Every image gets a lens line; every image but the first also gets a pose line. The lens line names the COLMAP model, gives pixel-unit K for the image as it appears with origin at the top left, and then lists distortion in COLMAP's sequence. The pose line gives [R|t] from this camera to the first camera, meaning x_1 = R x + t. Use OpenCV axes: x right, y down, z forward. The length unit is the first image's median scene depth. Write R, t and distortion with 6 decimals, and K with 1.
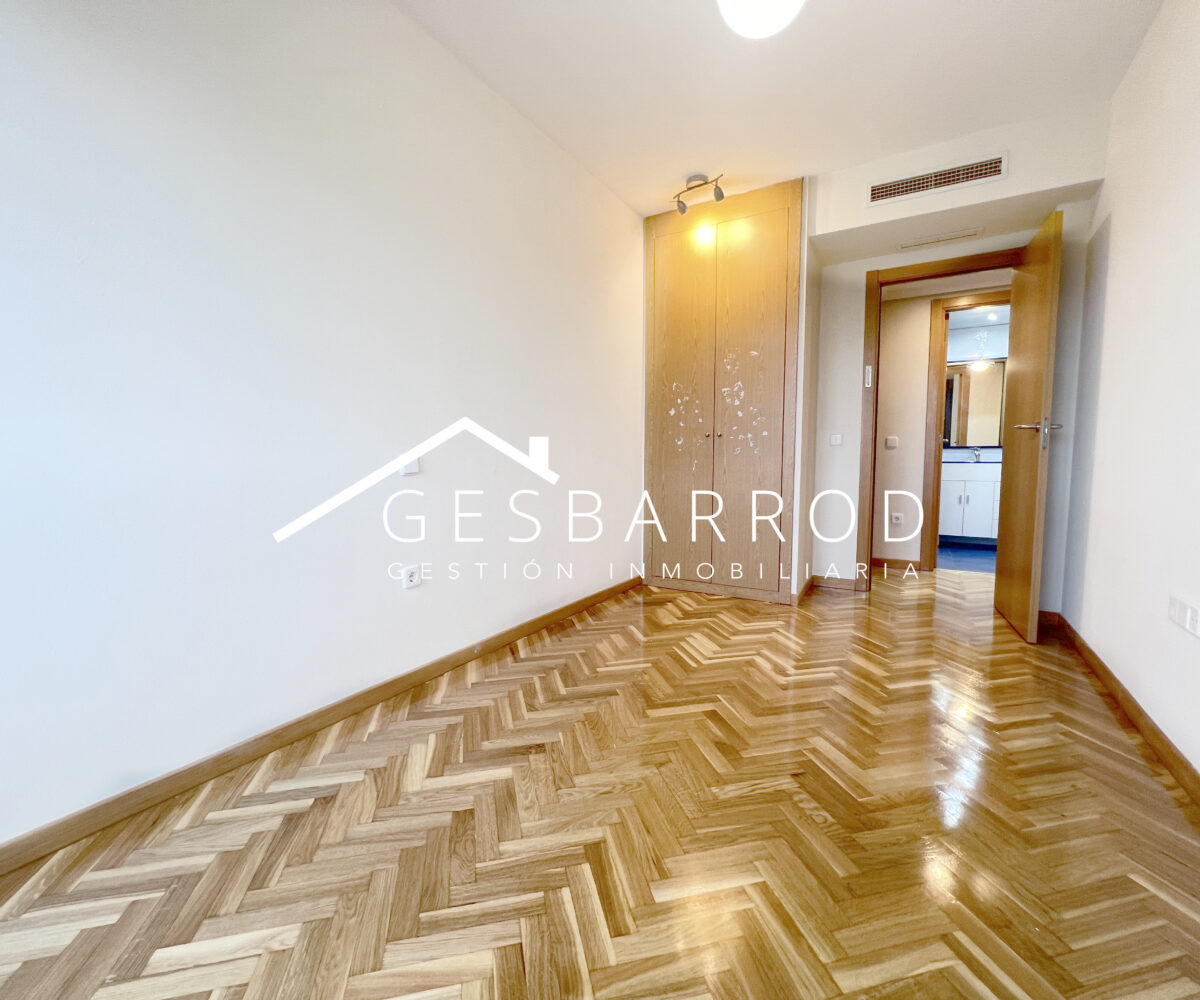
lens RADIAL K [[539.1, 0, 600.0], [0, 539.1, 500.0], [0, 0, 1]] dist [-0.000284, -0.000071]
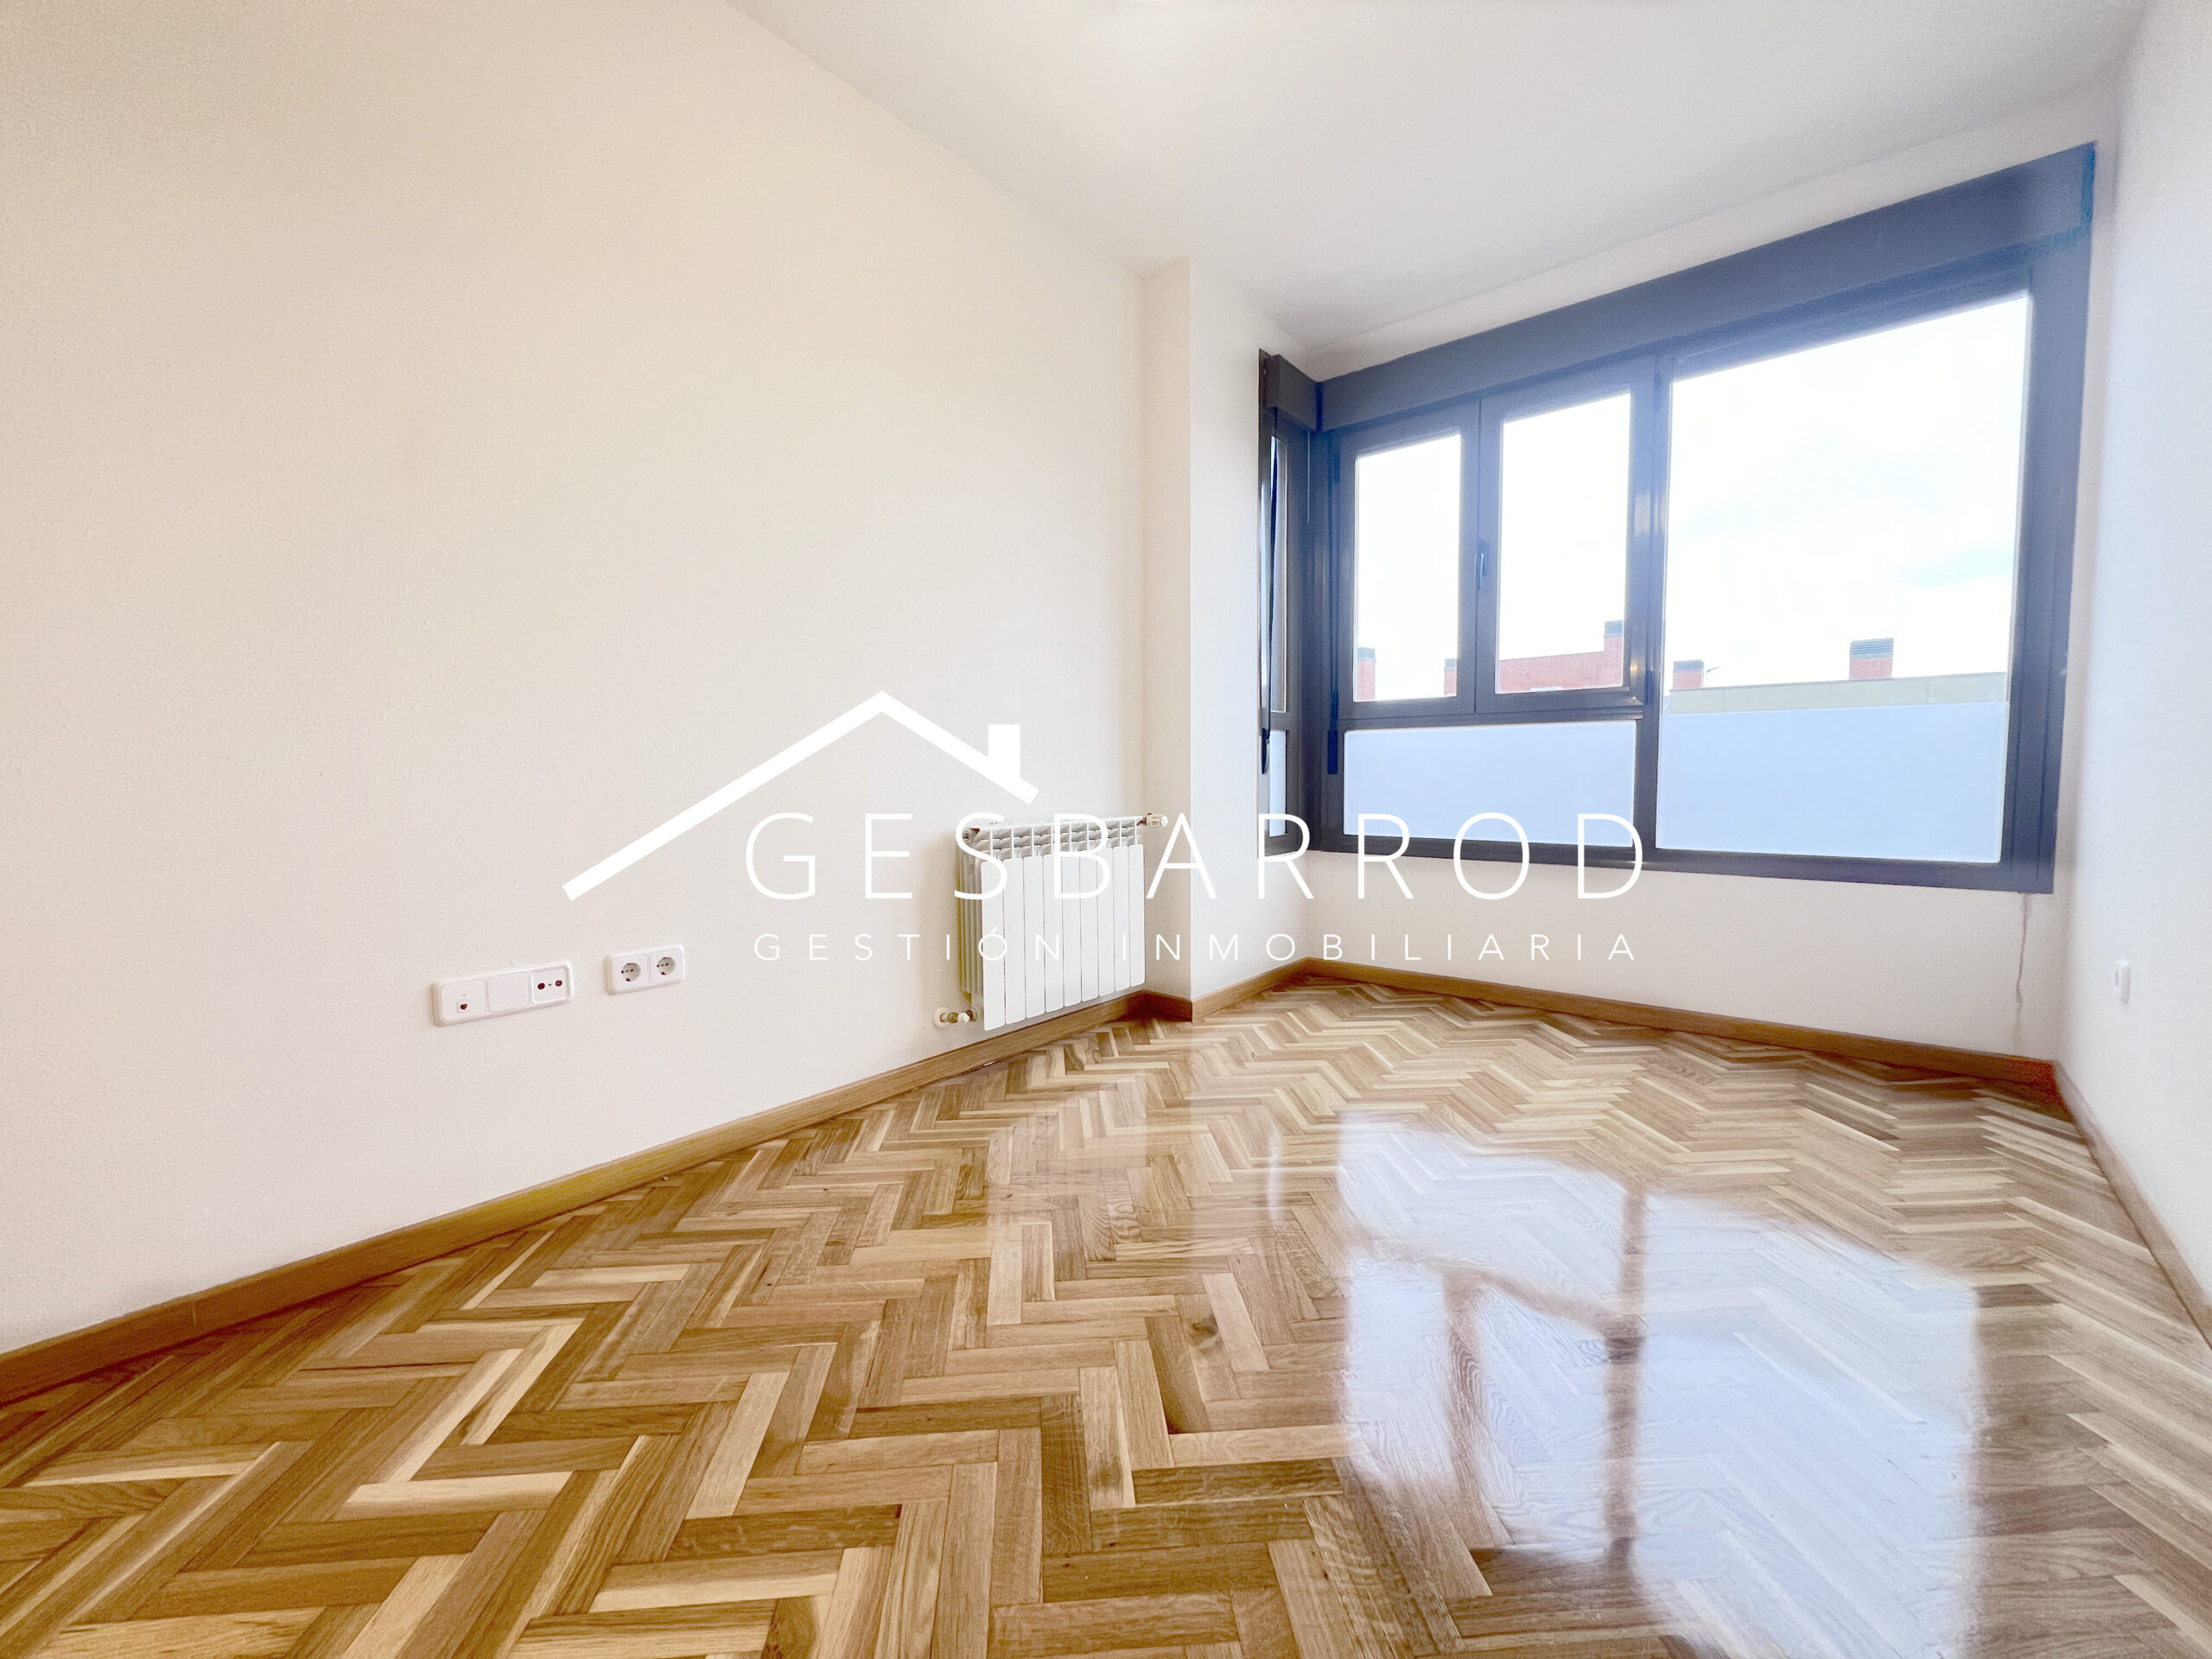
lens RADIAL K [[879.0, 0, 1106.0], [0, 879.0, 829.5], [0, 0, 1]] dist [-0.002495, 0.000235]
pose [[-0.988442, -0.007672, 0.151408, 0.186523], [0.014623, 0.989238, 0.145584, -0.113550], [-0.150896, 0.146116, -0.977692, 1.684875]]
